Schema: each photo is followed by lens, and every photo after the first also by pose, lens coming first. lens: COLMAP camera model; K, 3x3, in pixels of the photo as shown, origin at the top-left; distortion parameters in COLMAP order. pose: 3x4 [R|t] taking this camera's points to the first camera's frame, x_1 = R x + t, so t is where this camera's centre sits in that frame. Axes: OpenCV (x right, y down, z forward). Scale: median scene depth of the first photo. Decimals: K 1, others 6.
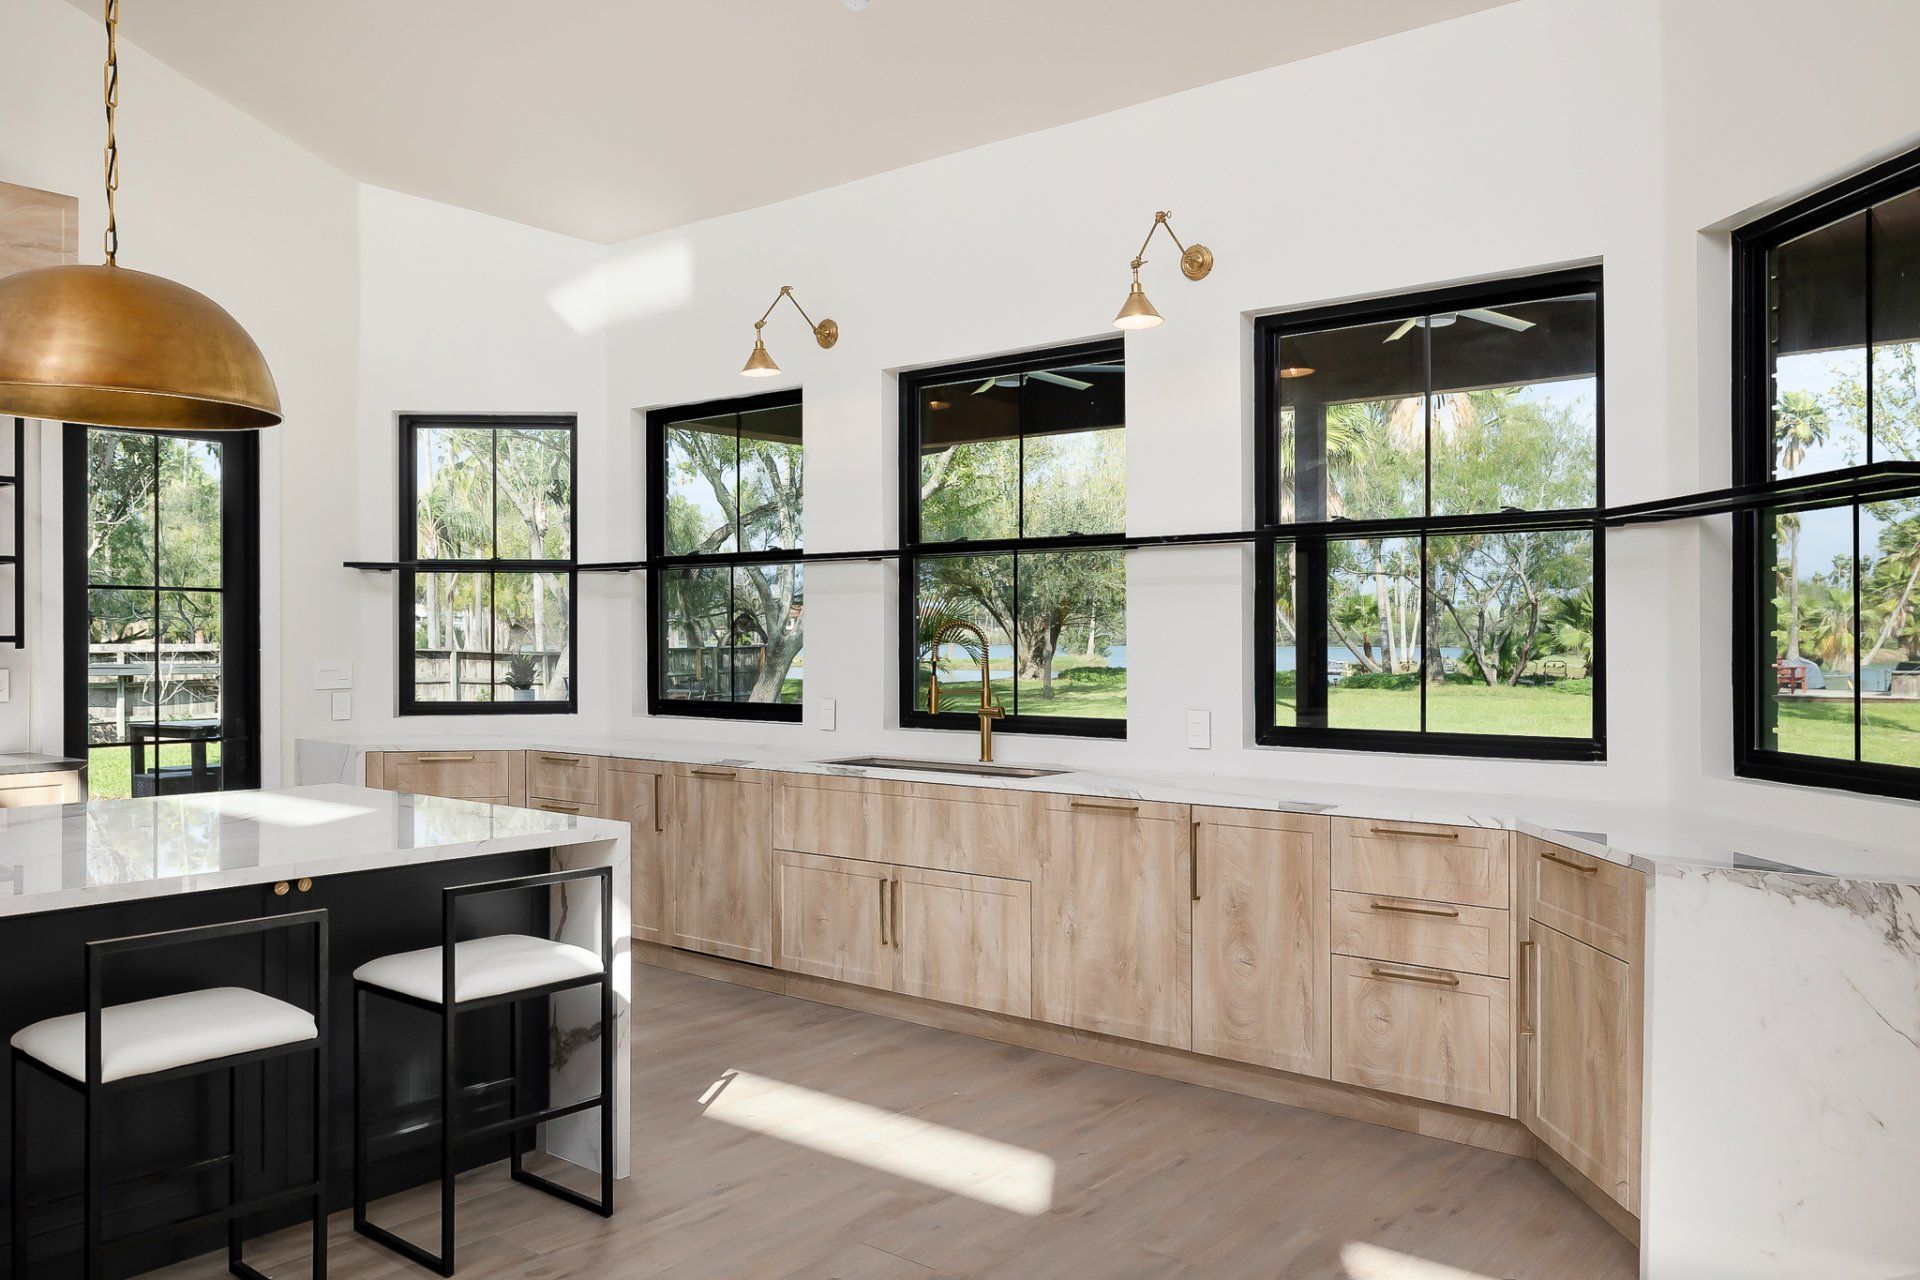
lens RADIAL K [[1439.3, 0, 965.4], [0, 1439.3, 641.9], [0, 0, 1]] dist [-0.014906, -0.009081]
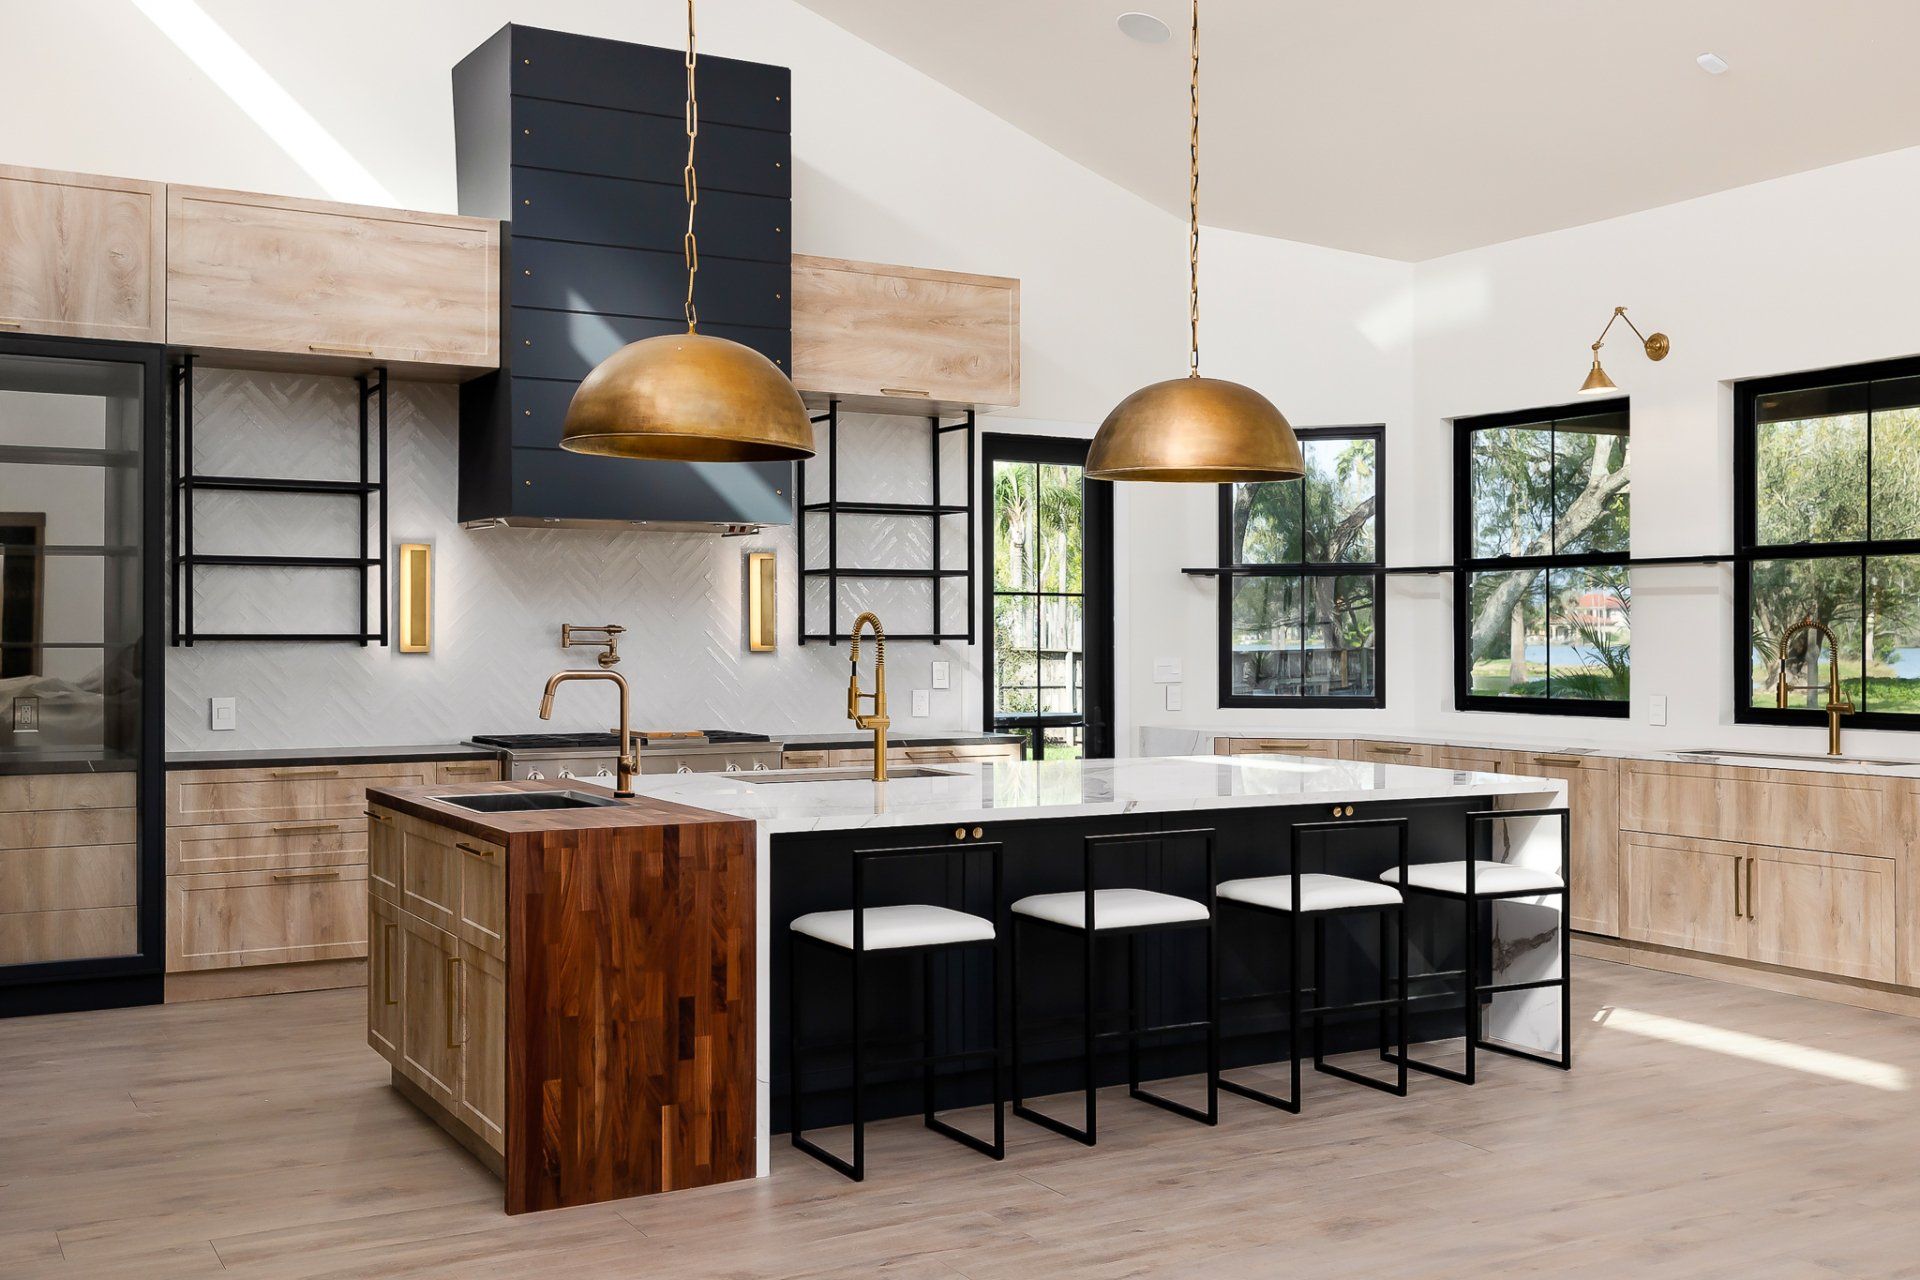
lens RADIAL K [[1852.8, 0, 954.6], [0, 1852.8, 645.0], [0, 0, 1]] dist [0.019284, 0.000000]
pose [[0.932866, 0.003481, -0.360207, -0.100487], [-0.002853, 0.999993, 0.002274, 0.001144], [0.360213, -0.001093, 0.932869, -0.524721]]
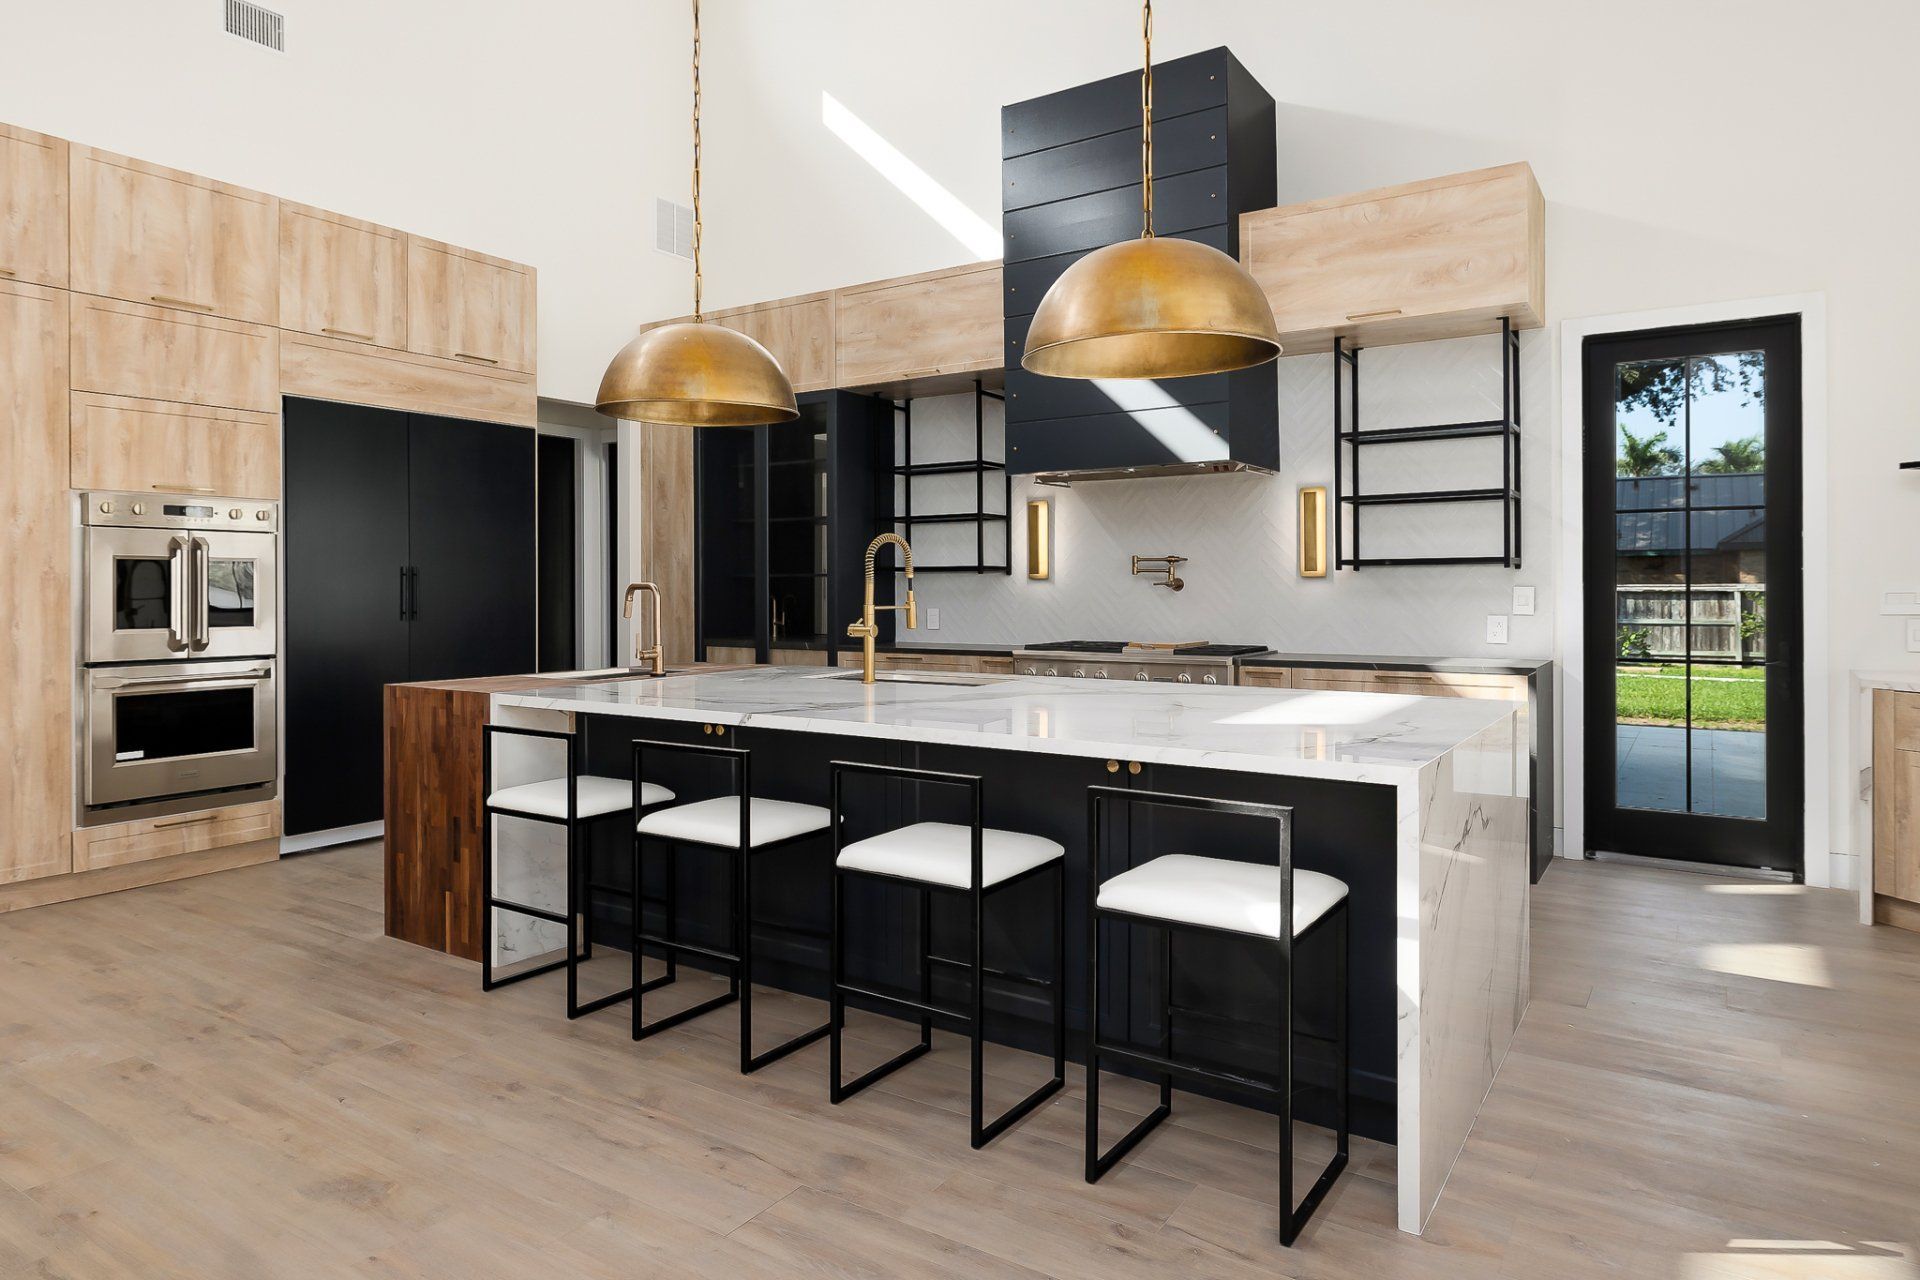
lens RADIAL K [[1189.6, 0, 968.9], [0, 1189.6, 581.6], [0, 0, 1]] dist [0.004282, -0.002293]
pose [[0.095098, -0.006043, -0.995450, 0.269726], [0.000555, 0.999982, -0.006018, 0.022439], [0.995468, 0.000020, 0.095100, 0.510247]]
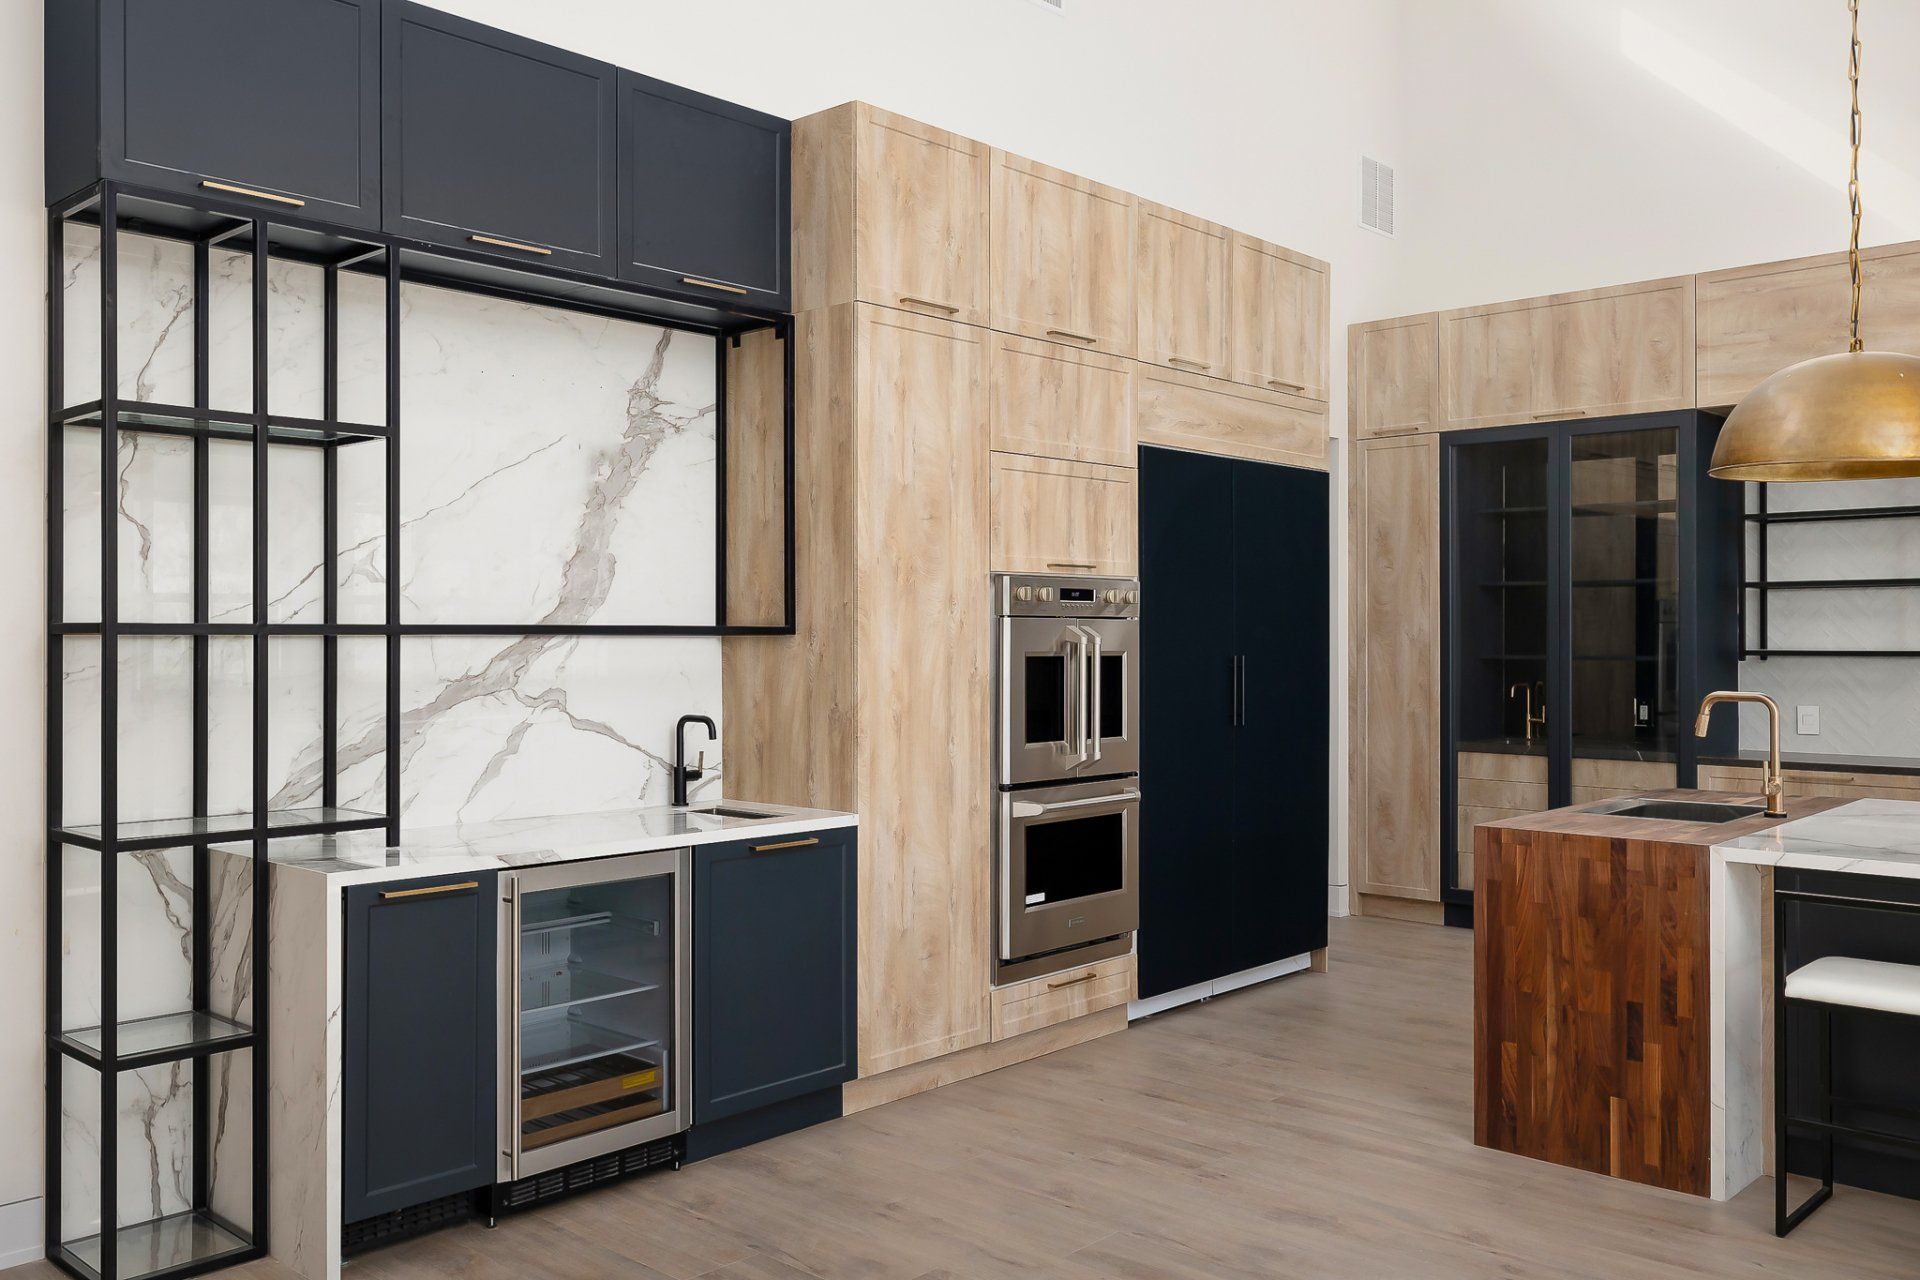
lens RADIAL K [[1624.8, 0, 938.4], [0, 1624.8, 626.3], [0, 0, 1]] dist [-0.005042, 0.002273]
pose [[-0.075058, -0.005678, -0.997163, 0.311544], [-0.001440, 0.999983, -0.005586, -0.014337], [0.997178, 0.001017, -0.075065, -0.038572]]
